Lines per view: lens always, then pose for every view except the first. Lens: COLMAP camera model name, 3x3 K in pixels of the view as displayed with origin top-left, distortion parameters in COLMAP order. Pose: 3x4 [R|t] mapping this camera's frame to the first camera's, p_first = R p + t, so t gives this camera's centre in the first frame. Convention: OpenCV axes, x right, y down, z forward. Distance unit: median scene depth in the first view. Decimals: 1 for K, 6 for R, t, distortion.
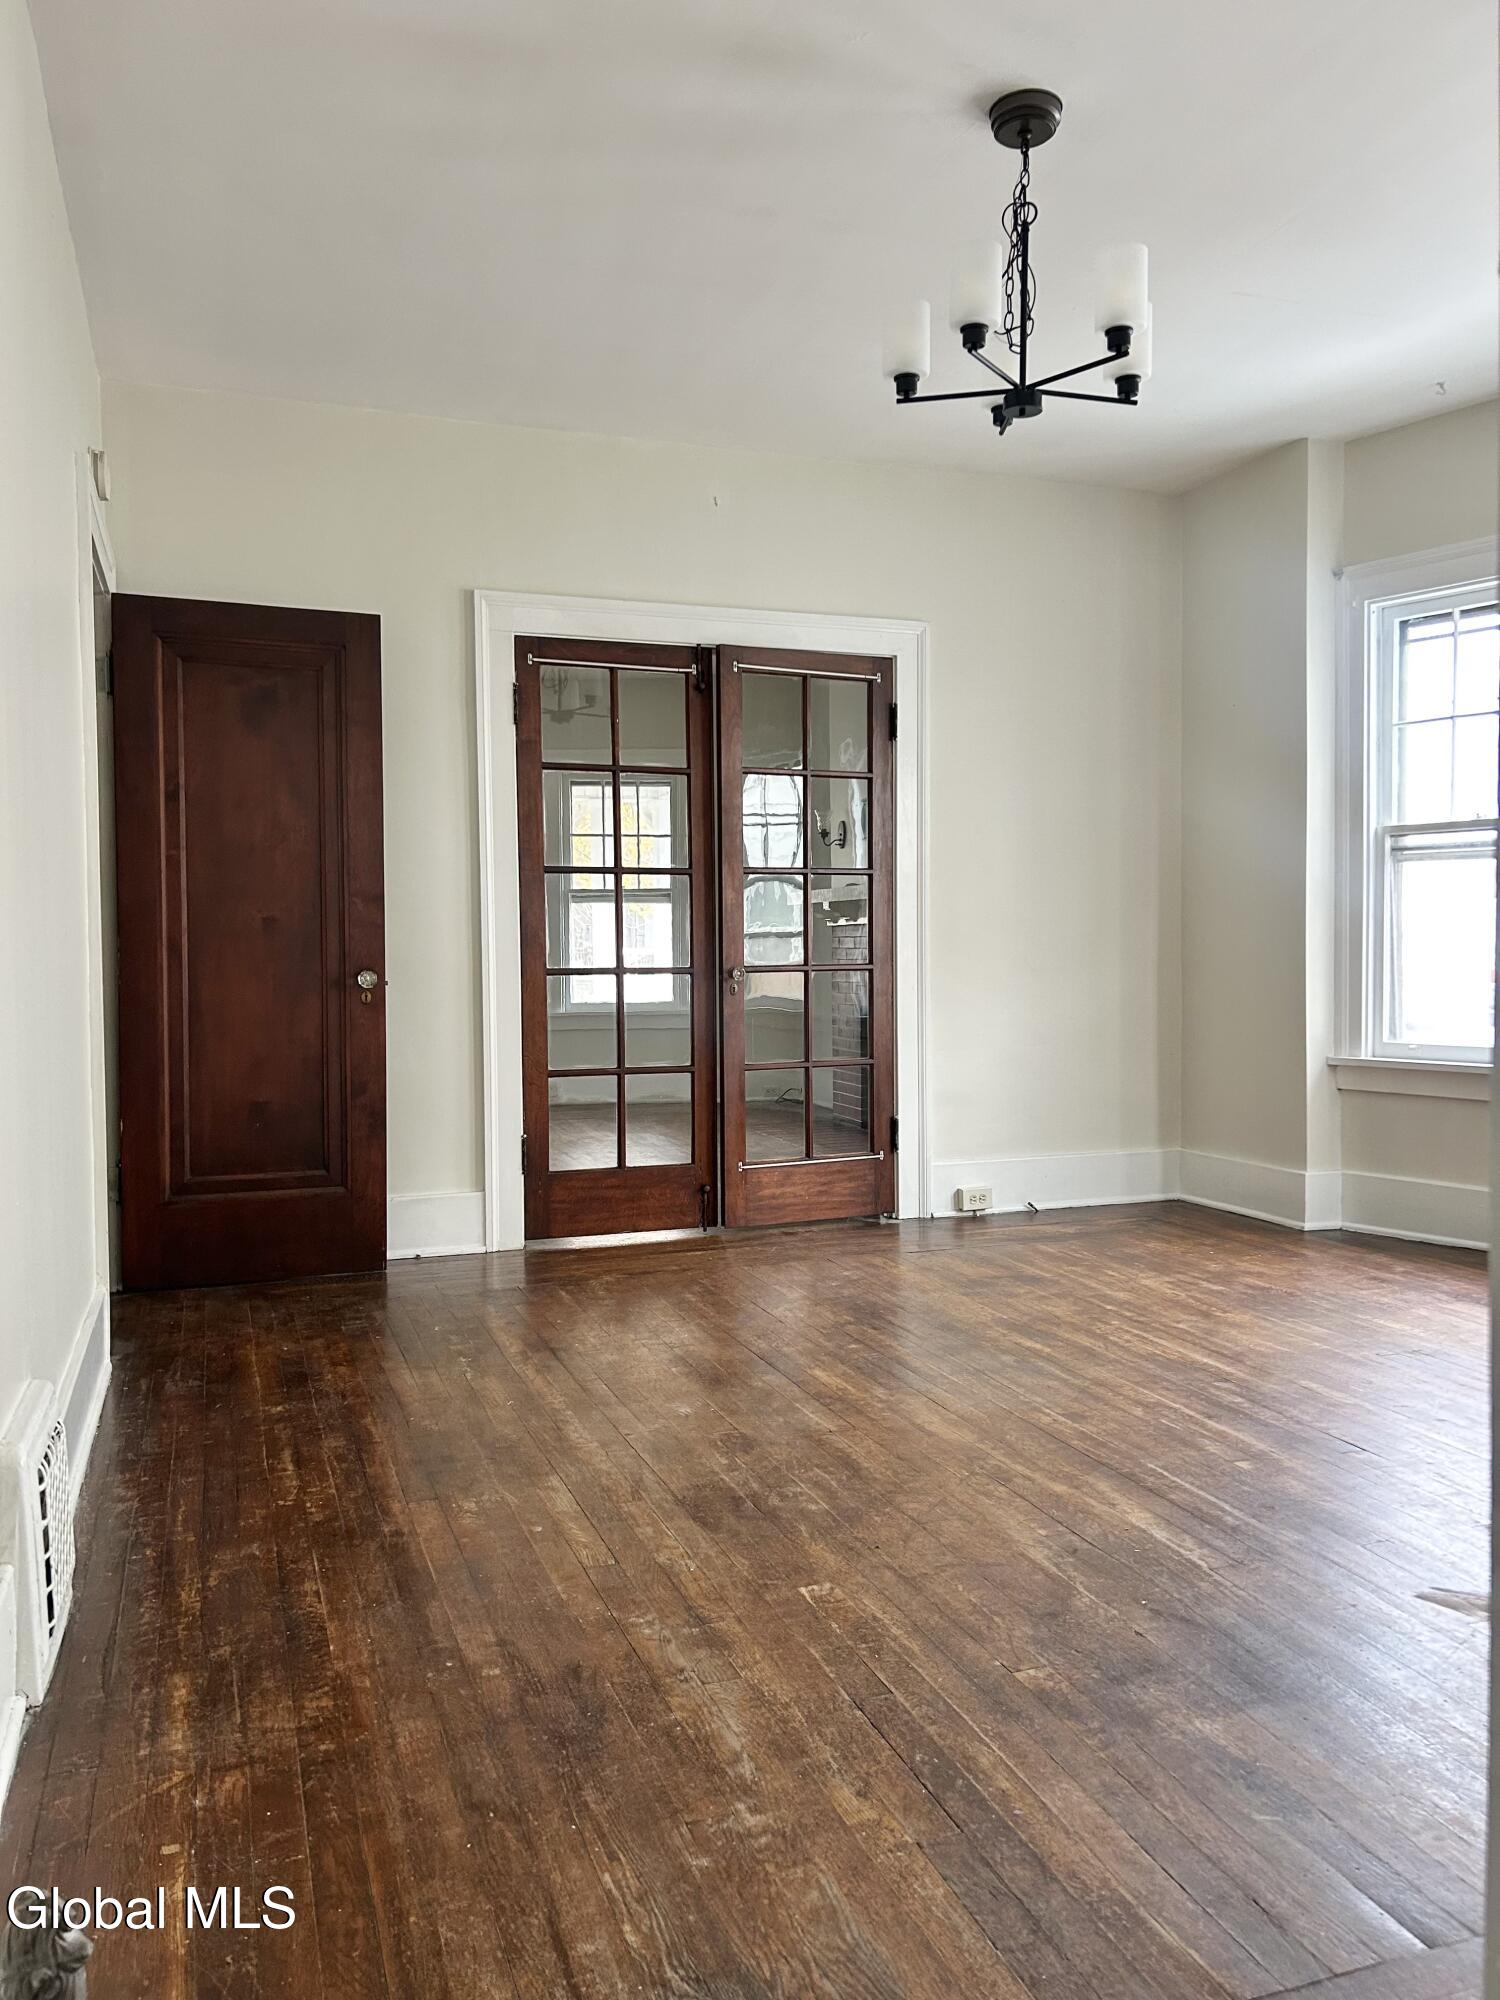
lens RADIAL K [[1507.2, 0, 741.8], [0, 1507.2, 1004.8], [0, 0, 1]] dist [0.059475, -0.056255]
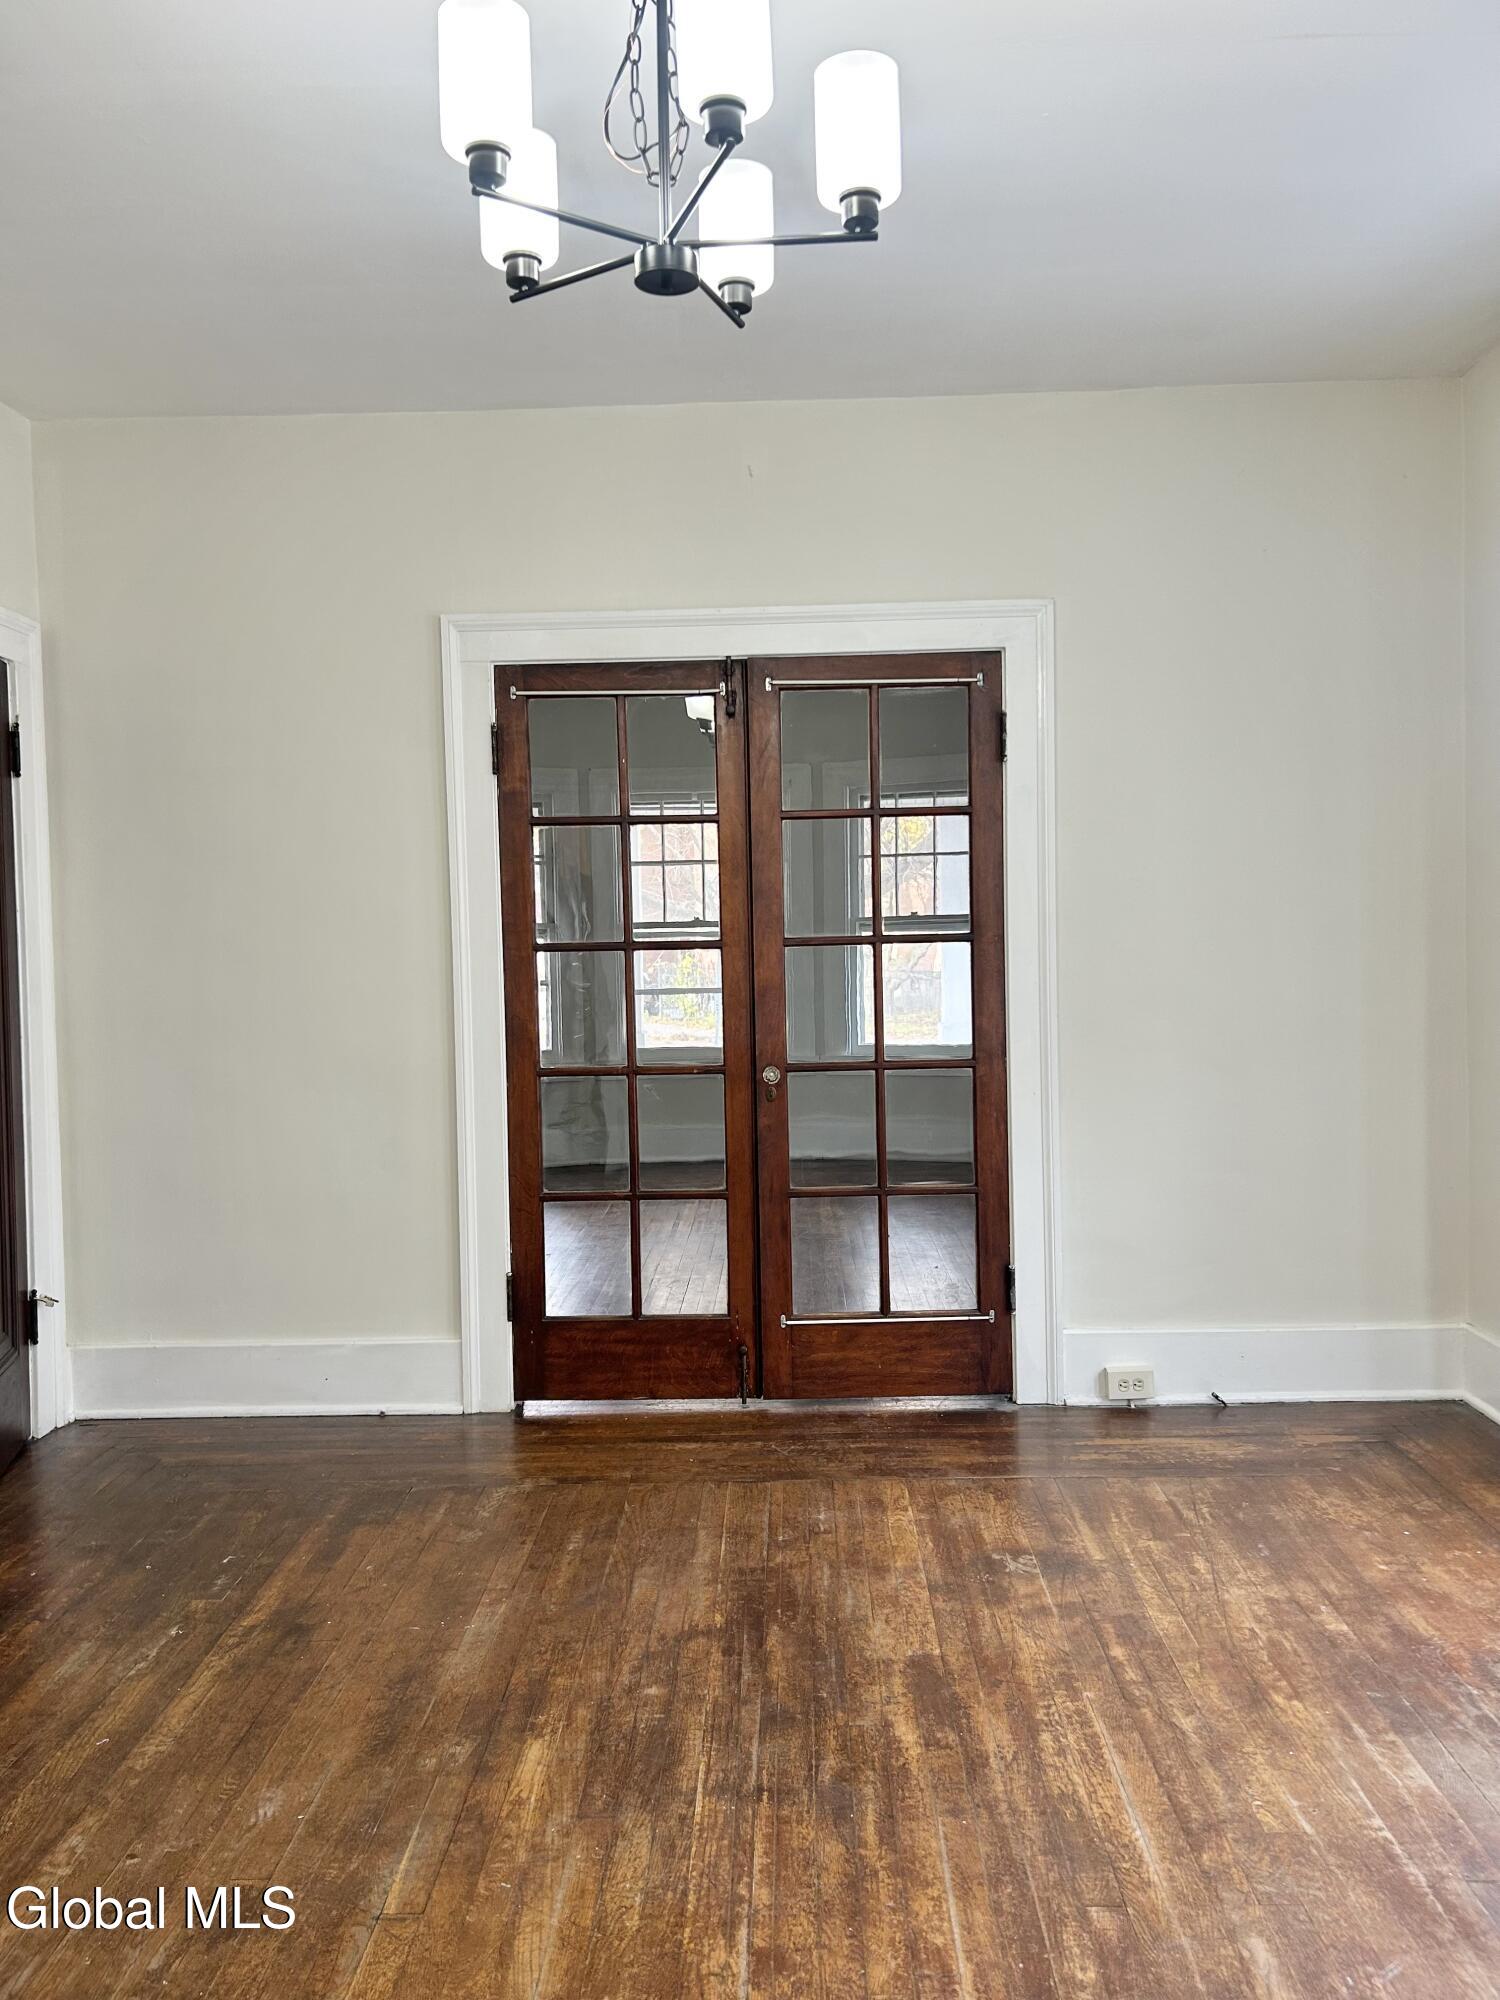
lens RADIAL K [[1507.2, 0, 742.0], [0, 1507.2, 993.6], [0, 0, 1]] dist [0.059475, -0.056255]
pose [[0.933267, 0.001810, -0.359178, 0.264118], [0.000134, 0.999985, 0.005386, -0.068769], [0.359183, -0.005075, 0.933253, 0.274114]]
